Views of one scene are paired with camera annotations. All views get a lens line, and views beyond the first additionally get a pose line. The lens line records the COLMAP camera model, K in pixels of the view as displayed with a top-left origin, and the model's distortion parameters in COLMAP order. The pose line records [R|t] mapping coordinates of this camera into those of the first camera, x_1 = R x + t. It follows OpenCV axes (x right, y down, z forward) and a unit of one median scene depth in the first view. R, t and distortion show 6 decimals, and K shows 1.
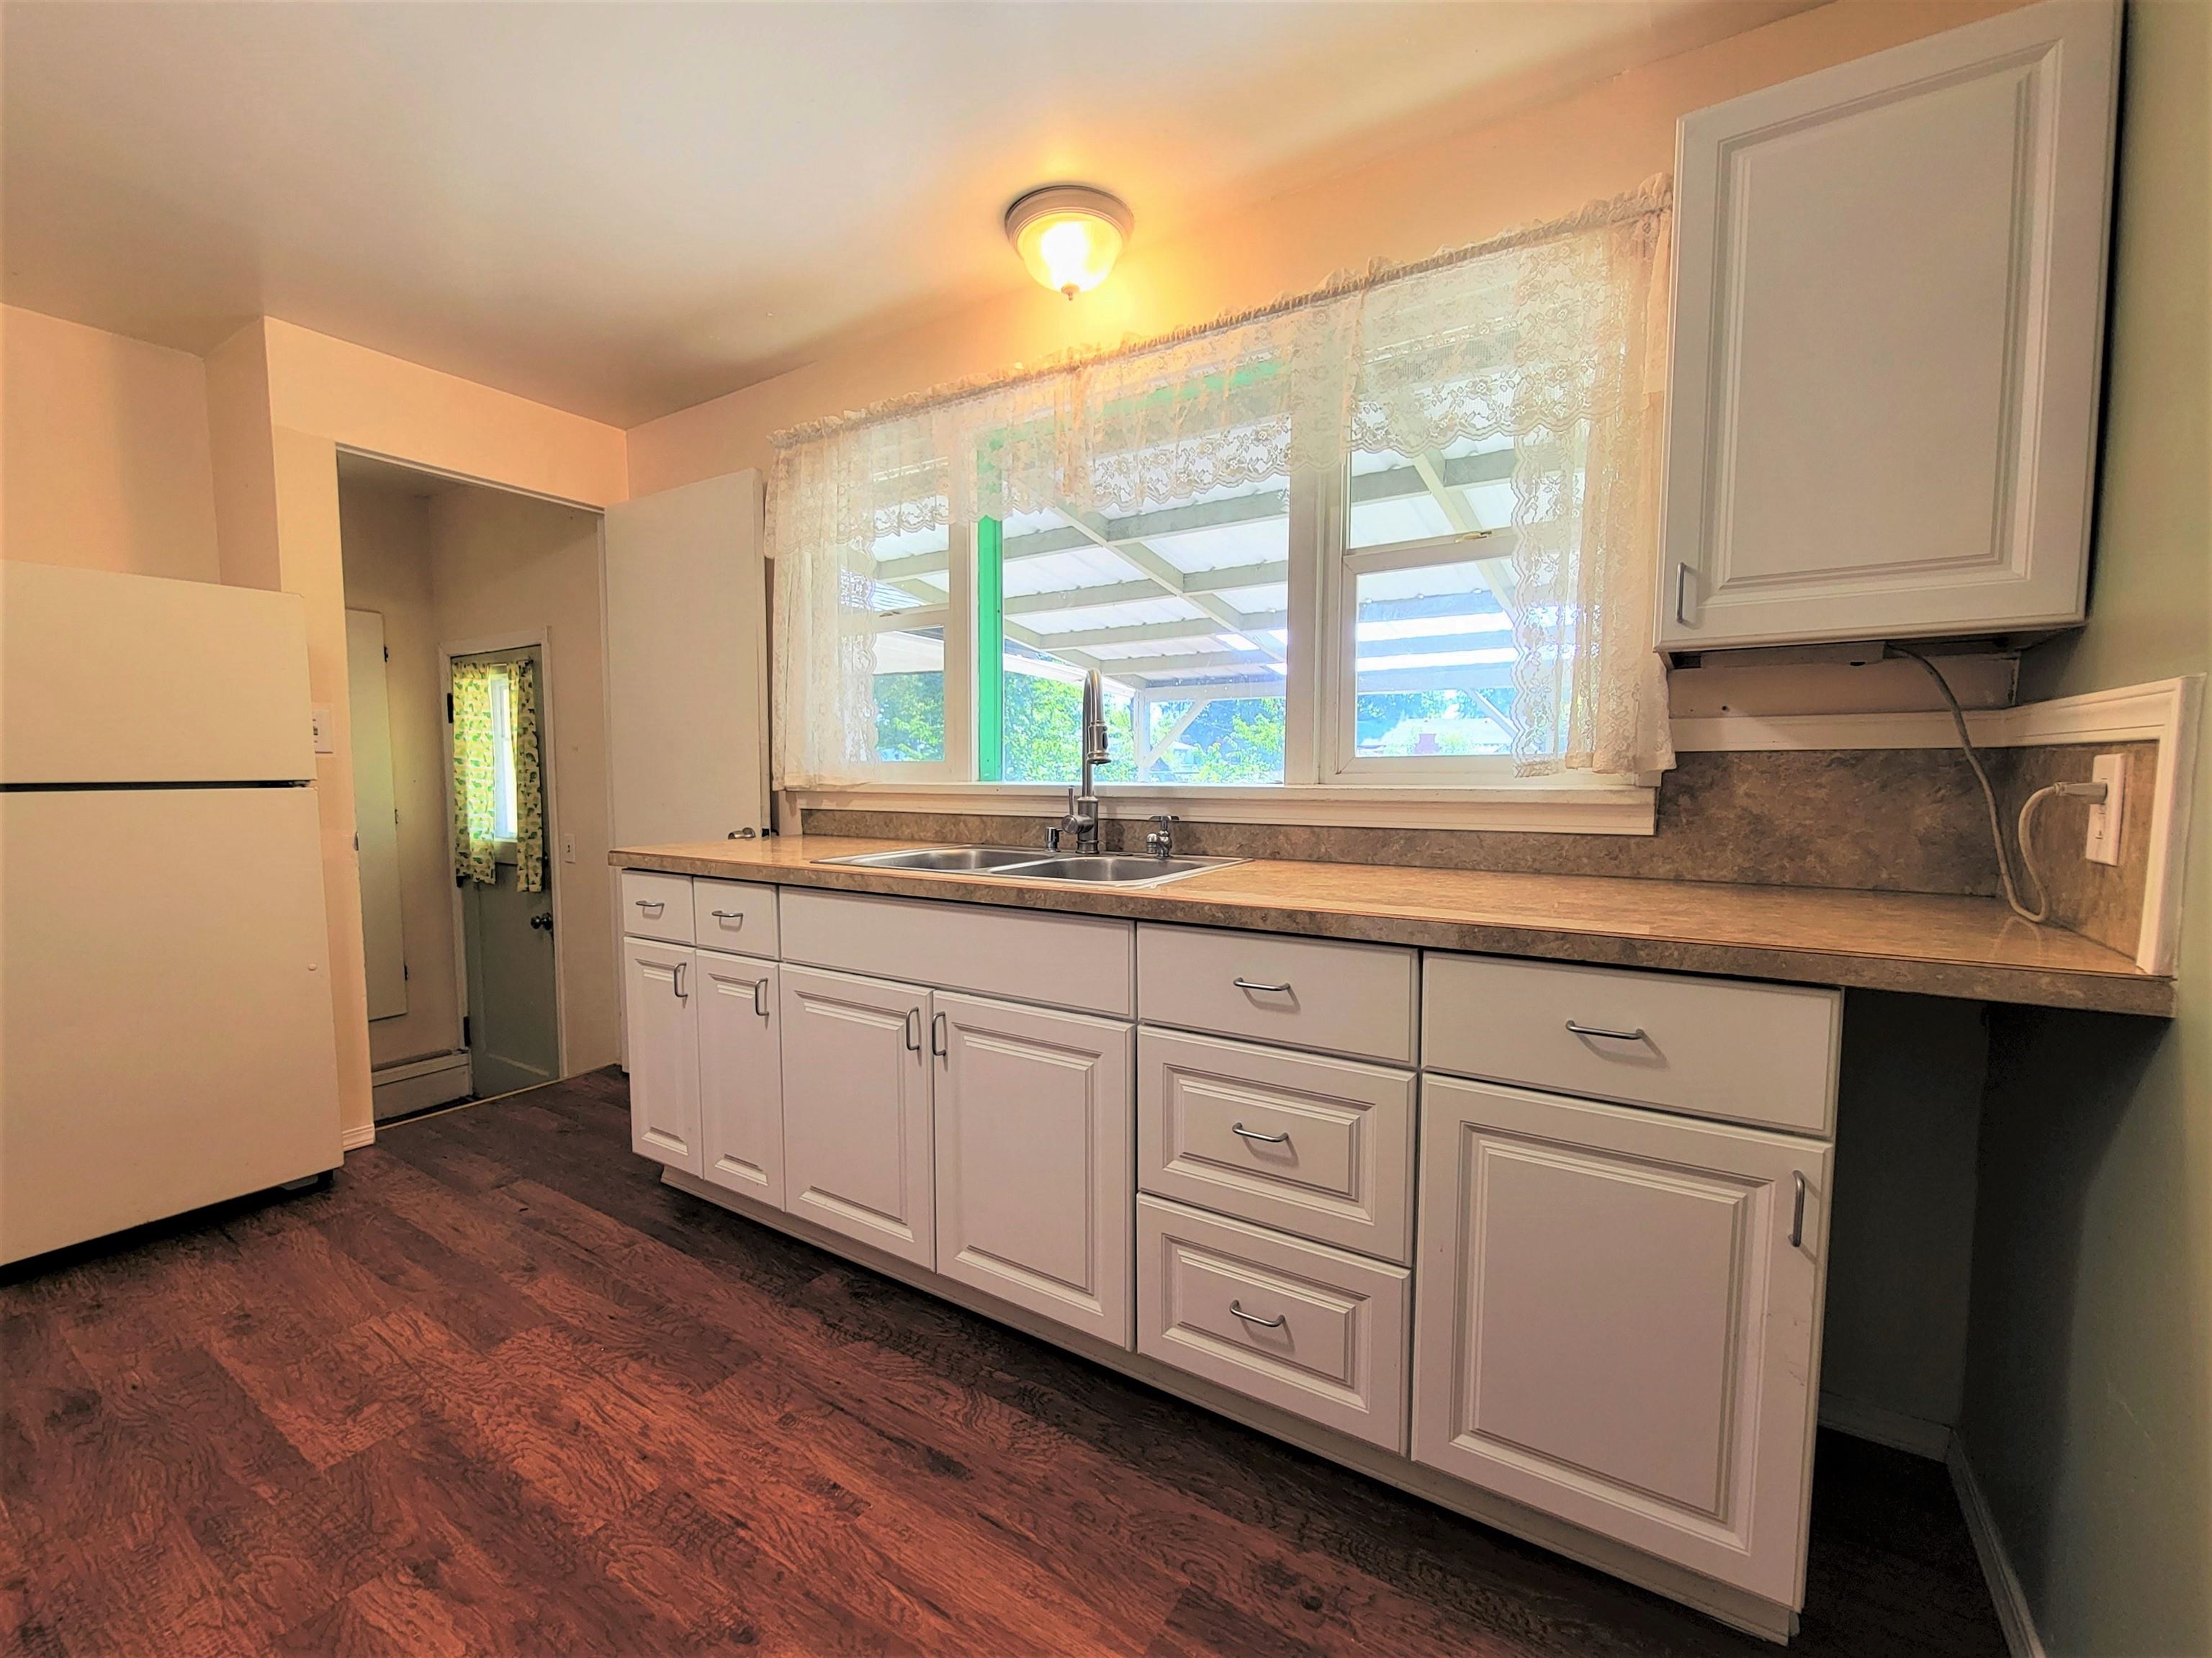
lens RADIAL K [[943.2, 0, 1071.4], [0, 943.2, 843.6], [0, 0, 1]] dist [0.004406, -0.004067]
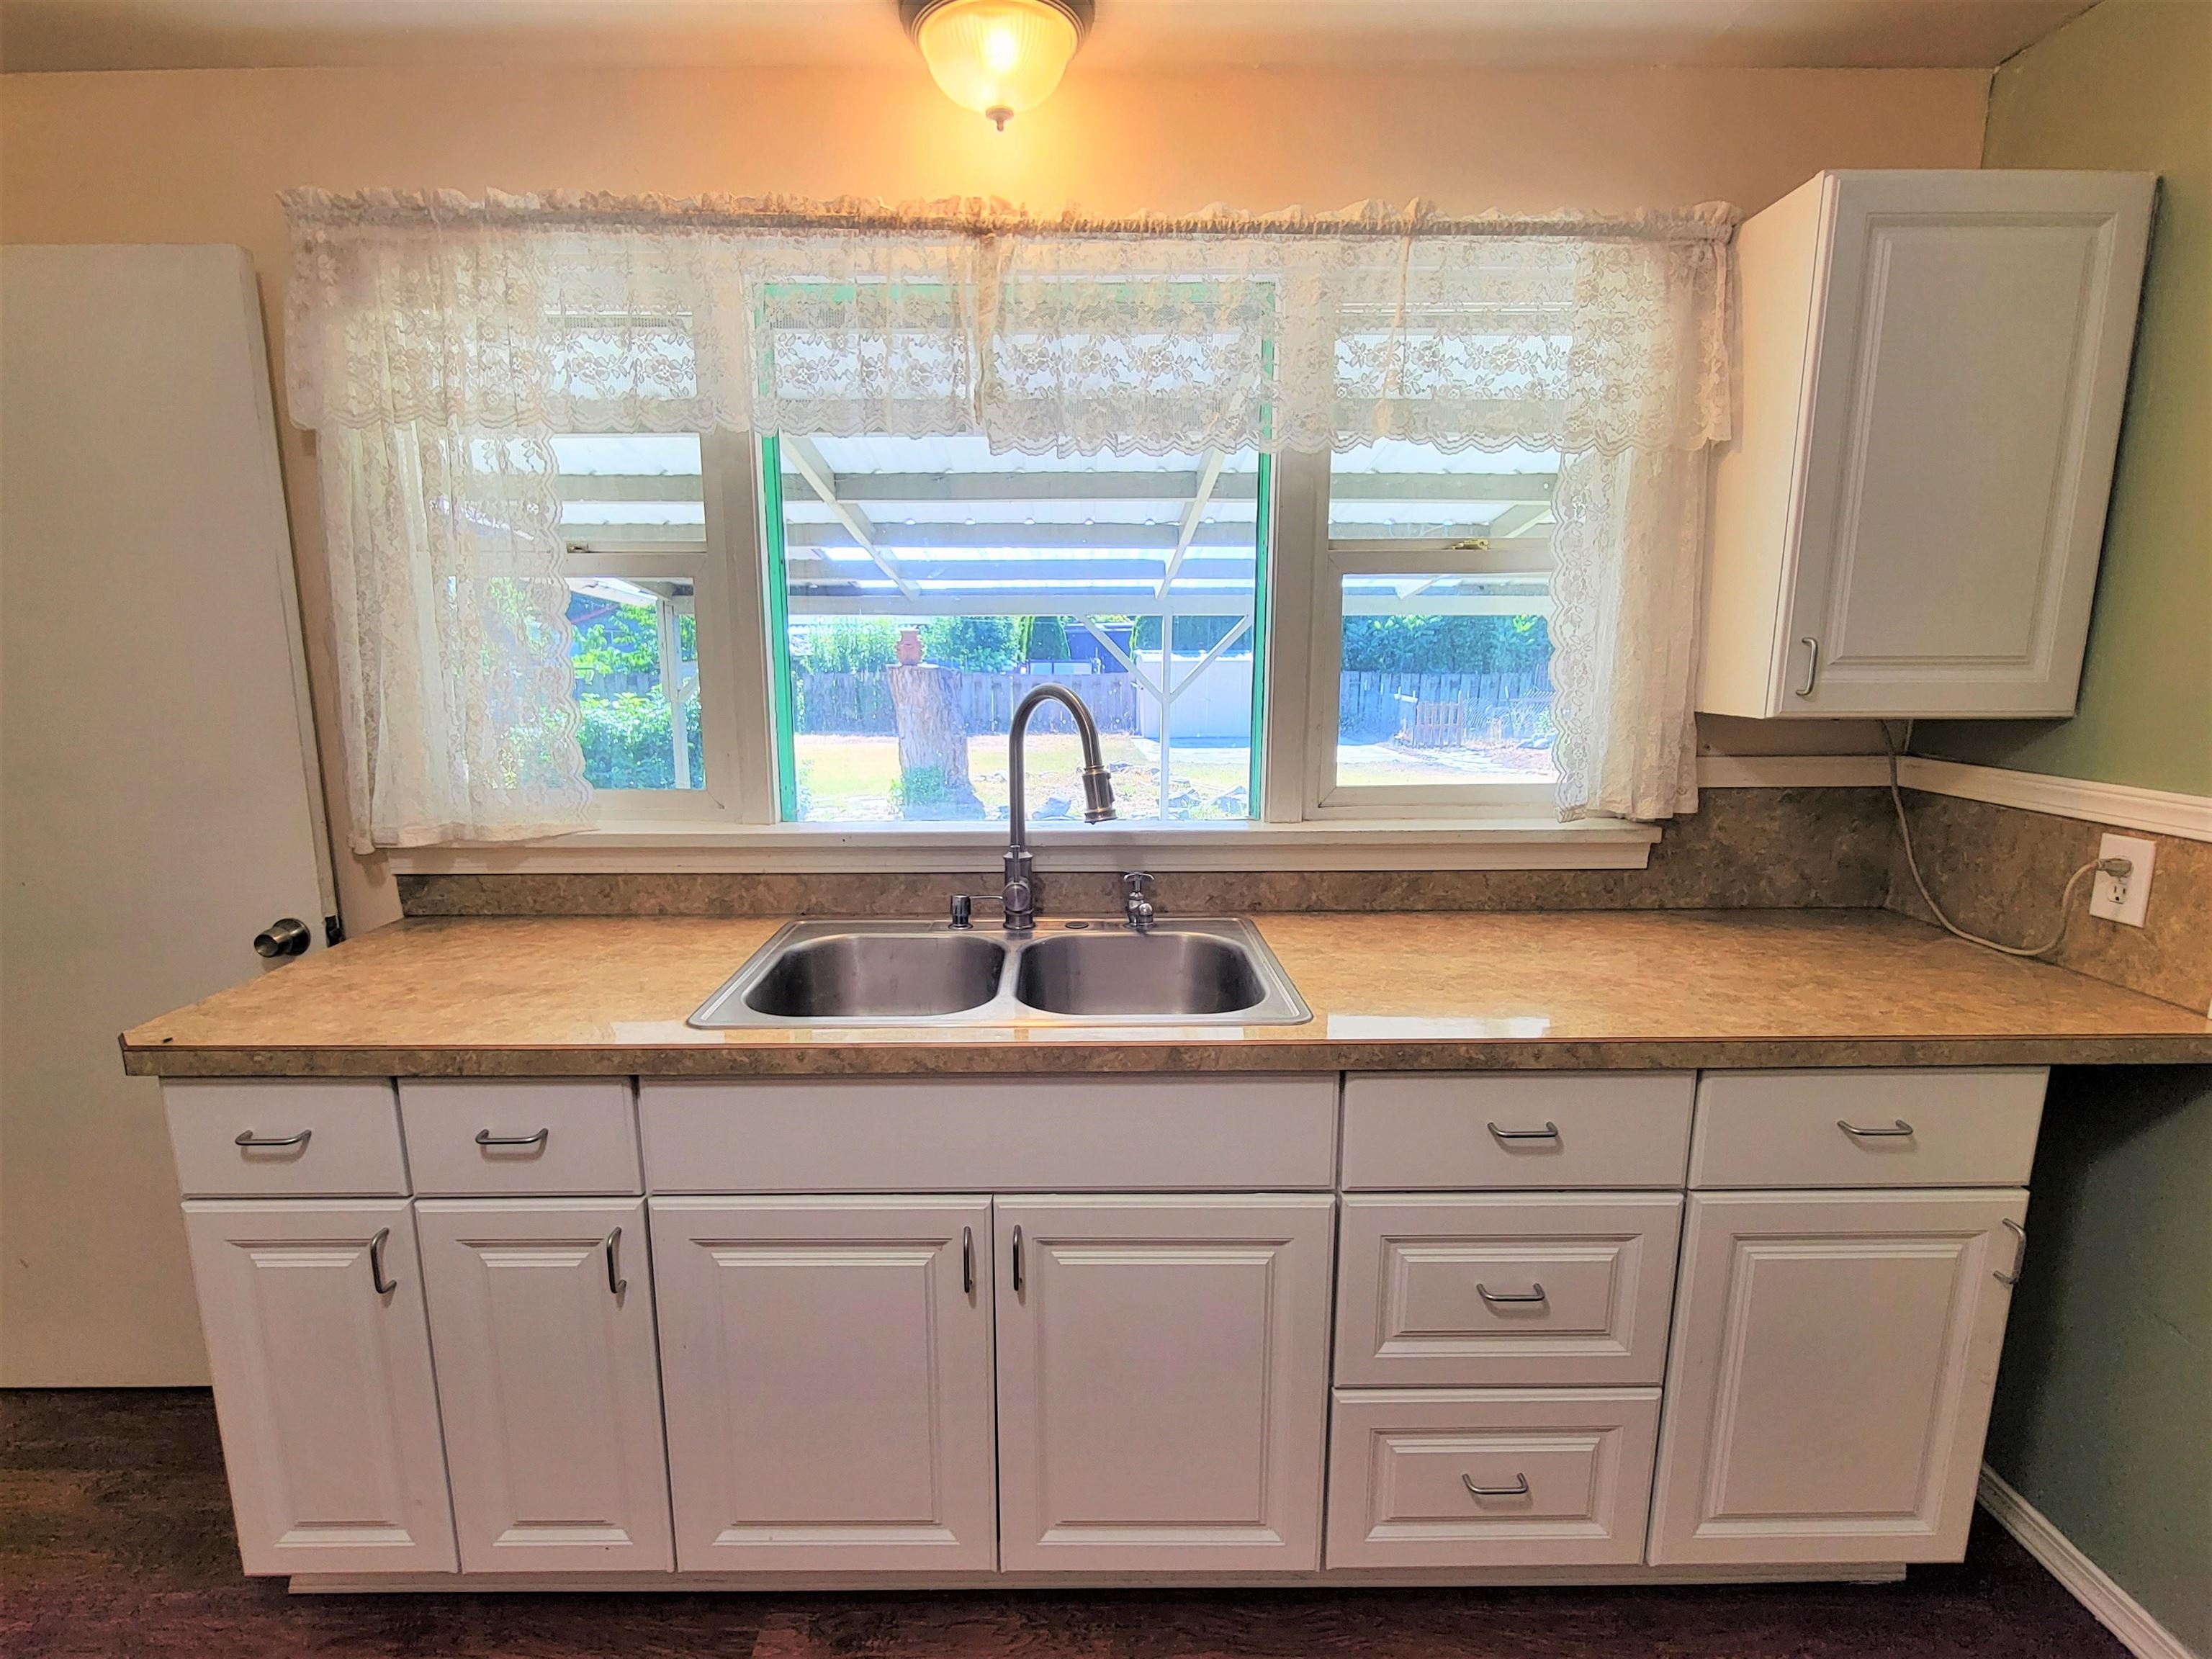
lens RADIAL K [[1092.1, 0, 1097.9], [0, 1092.1, 852.4], [0, 0, 1]] dist [0.001283, -0.000264]
pose [[0.824645, -0.106455, 0.555543, -0.513988], [0.046410, 0.991553, 0.121115, -0.190019], [-0.563743, -0.074094, 0.822620, 0.343206]]
